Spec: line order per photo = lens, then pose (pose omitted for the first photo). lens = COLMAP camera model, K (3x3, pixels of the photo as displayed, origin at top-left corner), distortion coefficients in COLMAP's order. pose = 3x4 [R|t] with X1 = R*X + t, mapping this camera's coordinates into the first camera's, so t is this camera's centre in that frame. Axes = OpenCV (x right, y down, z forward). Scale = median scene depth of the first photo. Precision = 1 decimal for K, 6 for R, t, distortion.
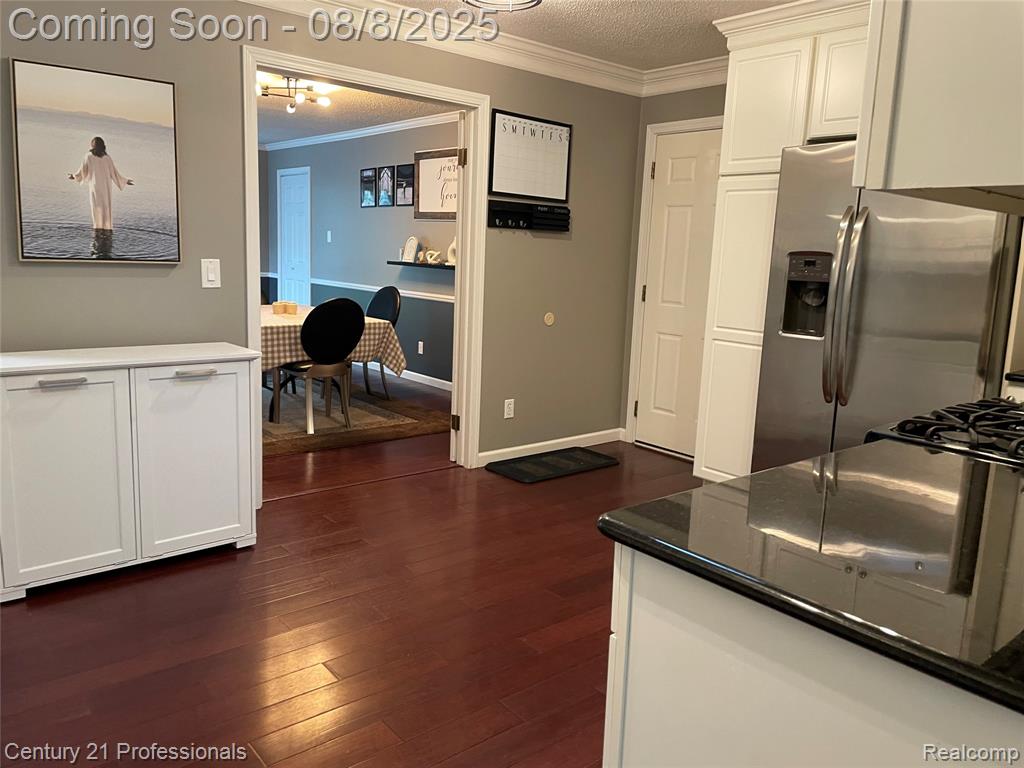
lens RADIAL K [[779.4, 0, 550.1], [0, 779.4, 390.8], [0, 0, 1]] dist [0.028718, -0.083257]
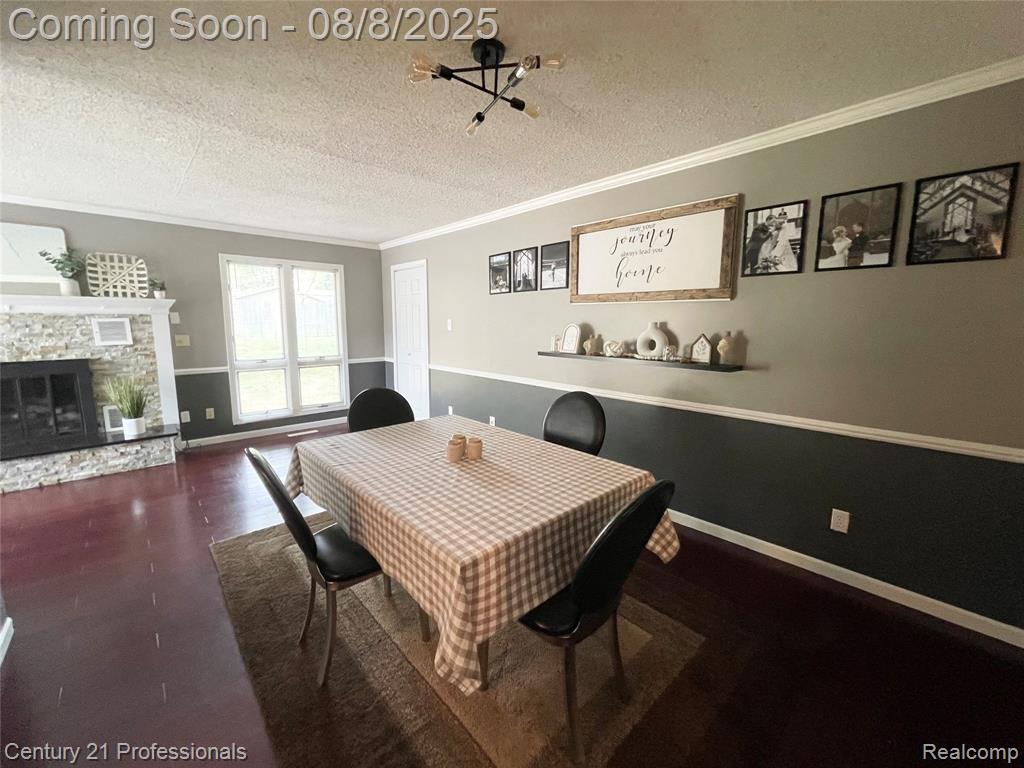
lens RADIAL K [[409.9, 0, 520.6], [0, 409.9, 376.9], [0, 0, 1]] dist [-0.003040, 0.000506]
pose [[0.998436, -0.046768, 0.030646, -0.355989], [0.047931, 0.998113, -0.038385, -0.176214], [-0.028793, 0.039794, 0.998793, 0.784464]]
